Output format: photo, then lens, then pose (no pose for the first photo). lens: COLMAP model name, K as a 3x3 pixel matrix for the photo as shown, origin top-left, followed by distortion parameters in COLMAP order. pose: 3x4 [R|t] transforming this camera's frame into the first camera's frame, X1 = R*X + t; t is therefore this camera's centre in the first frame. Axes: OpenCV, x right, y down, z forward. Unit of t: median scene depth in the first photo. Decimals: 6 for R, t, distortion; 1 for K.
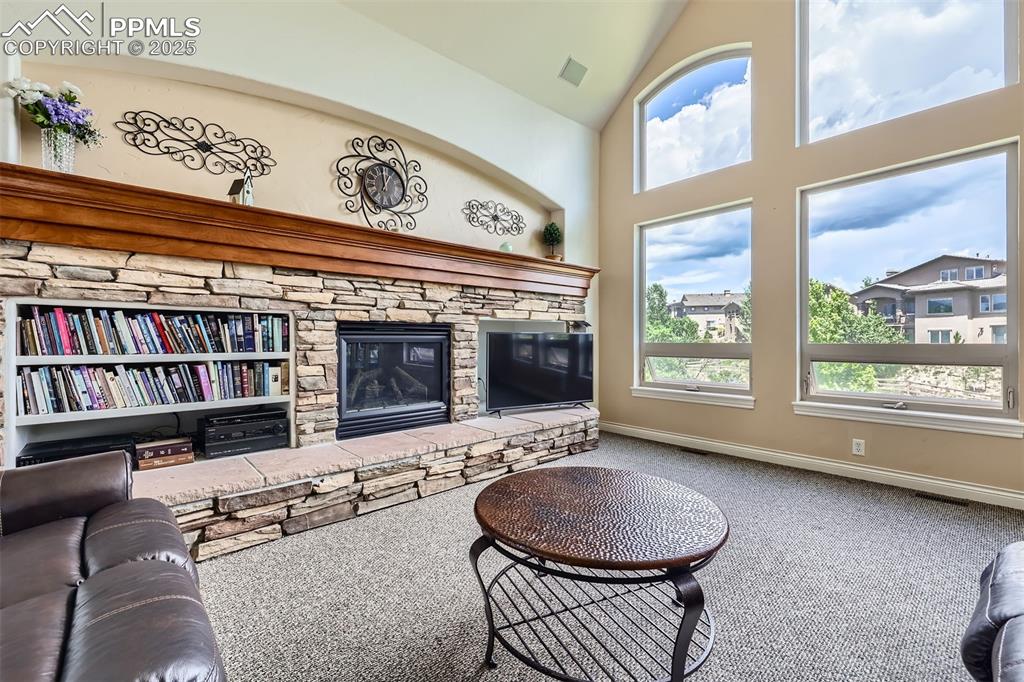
lens RADIAL K [[430.8, 0, 510.7], [0, 430.8, 338.4], [0, 0, 1]] dist [0.002908, -0.000018]
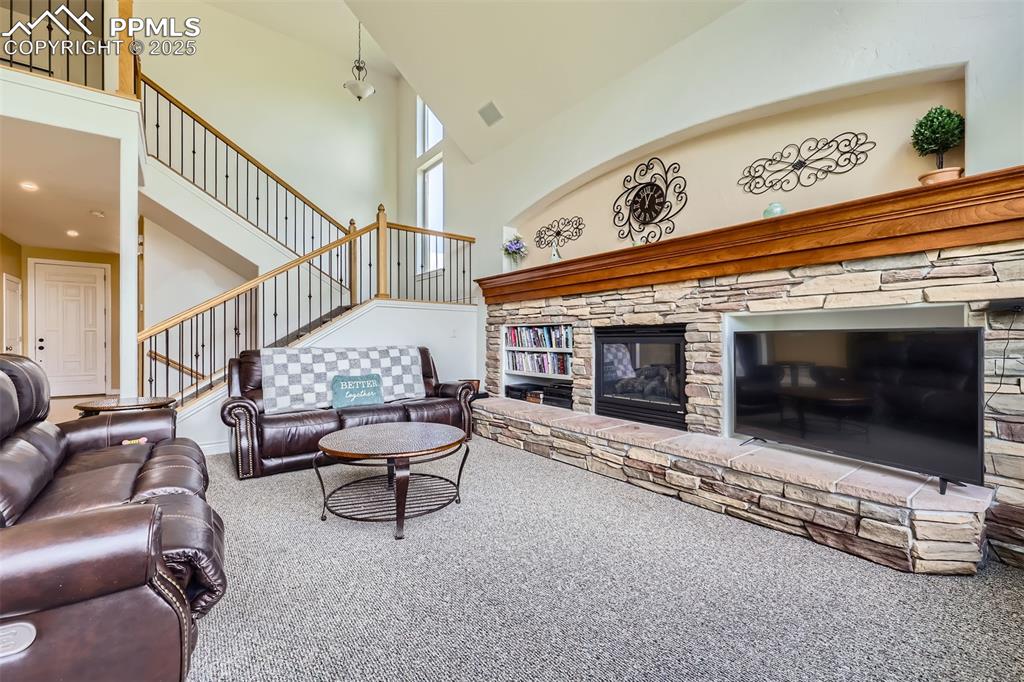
lens RADIAL K [[426.3, 0, 514.9], [0, 426.3, 341.2], [0, 0, 1]] dist [0.001442, -0.000255]
pose [[-0.073816, -0.001145, -0.997271, 0.955659], [-0.003903, 0.999992, -0.000860, 0.007391], [0.997264, 0.003829, -0.073820, 0.838824]]
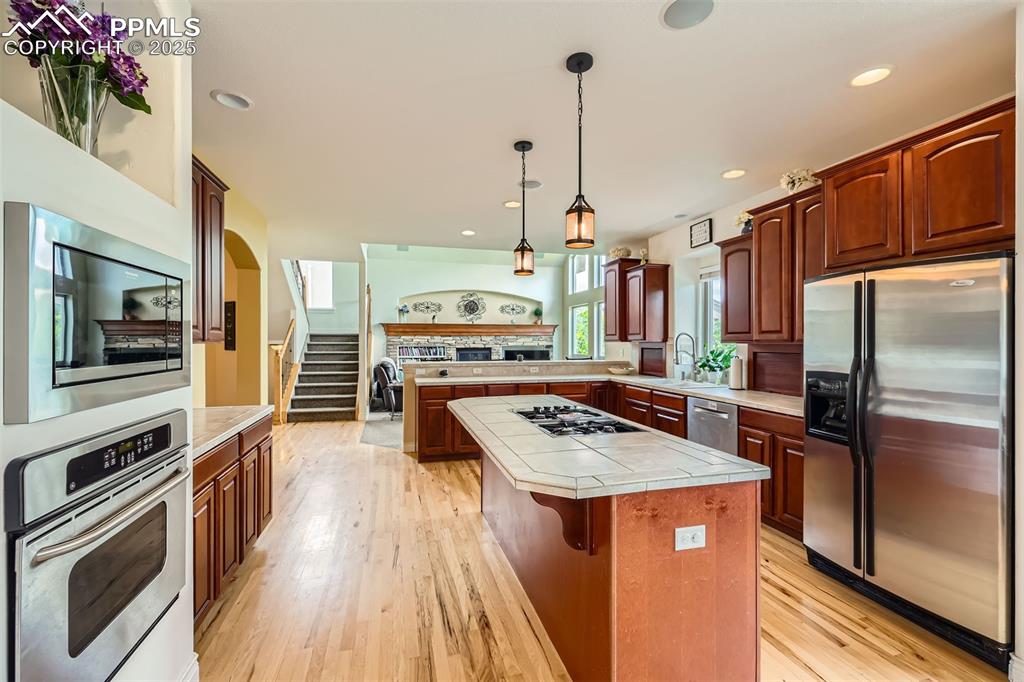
lens RADIAL K [[426.3, 0, 514.9], [0, 426.3, 341.2], [0, 0, 1]] dist [0.001442, -0.000255]
pose [[0.897966, -0.001777, -0.440060, 1.704645], [0.000858, 0.999997, -0.002287, -0.089006], [0.440063, 0.001676, 0.897965, -2.137214]]
